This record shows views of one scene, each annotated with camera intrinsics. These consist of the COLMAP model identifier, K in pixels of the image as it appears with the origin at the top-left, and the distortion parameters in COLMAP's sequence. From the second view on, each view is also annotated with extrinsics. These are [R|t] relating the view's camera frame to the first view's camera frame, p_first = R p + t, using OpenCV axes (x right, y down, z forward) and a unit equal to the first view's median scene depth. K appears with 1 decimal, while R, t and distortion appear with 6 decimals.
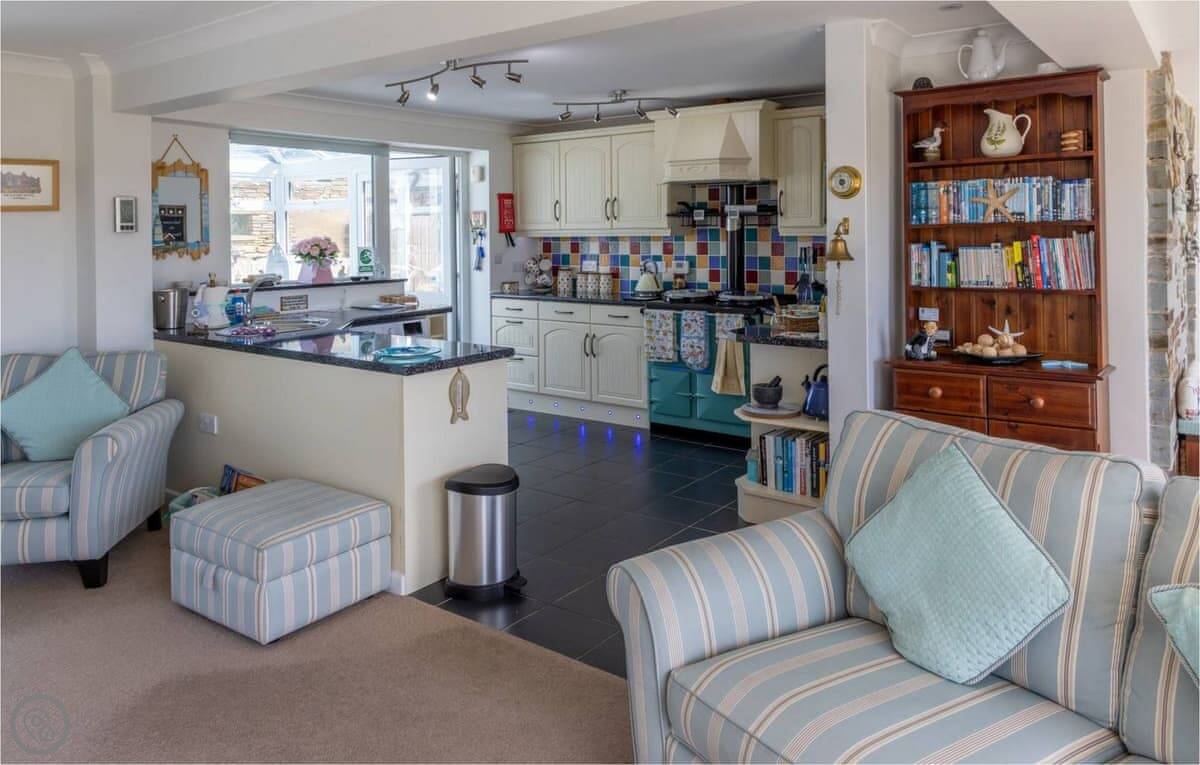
lens RADIAL K [[851.6, 0, 612.7], [0, 851.6, 229.8], [0, 0, 1]] dist [0.021412, -0.002950]
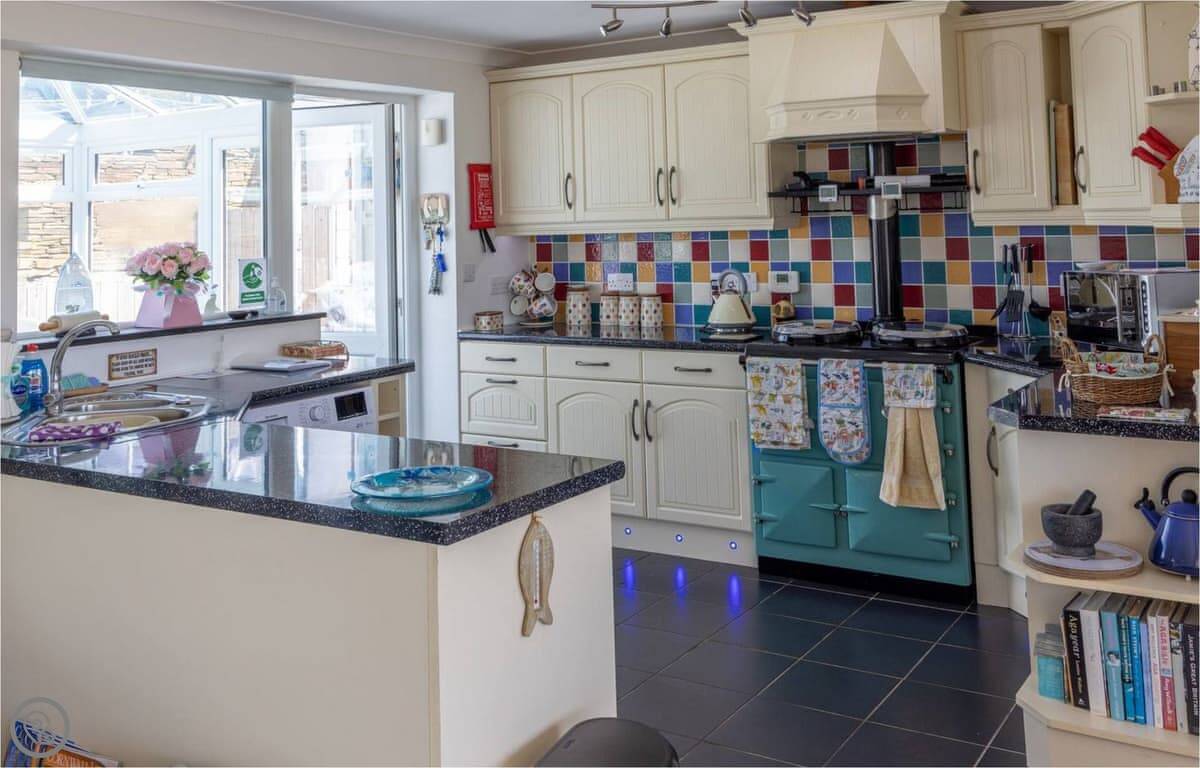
lens RADIAL K [[1196.4, 0, 624.0], [0, 1196.4, 115.2], [0, 0, 1]] dist [0.016311, 0.000000]
pose [[0.997215, -0.011130, 0.073749, -0.100544], [0.017634, 0.995952, -0.088140, -0.000612], [-0.072469, 0.089195, 0.993374, 0.173676]]
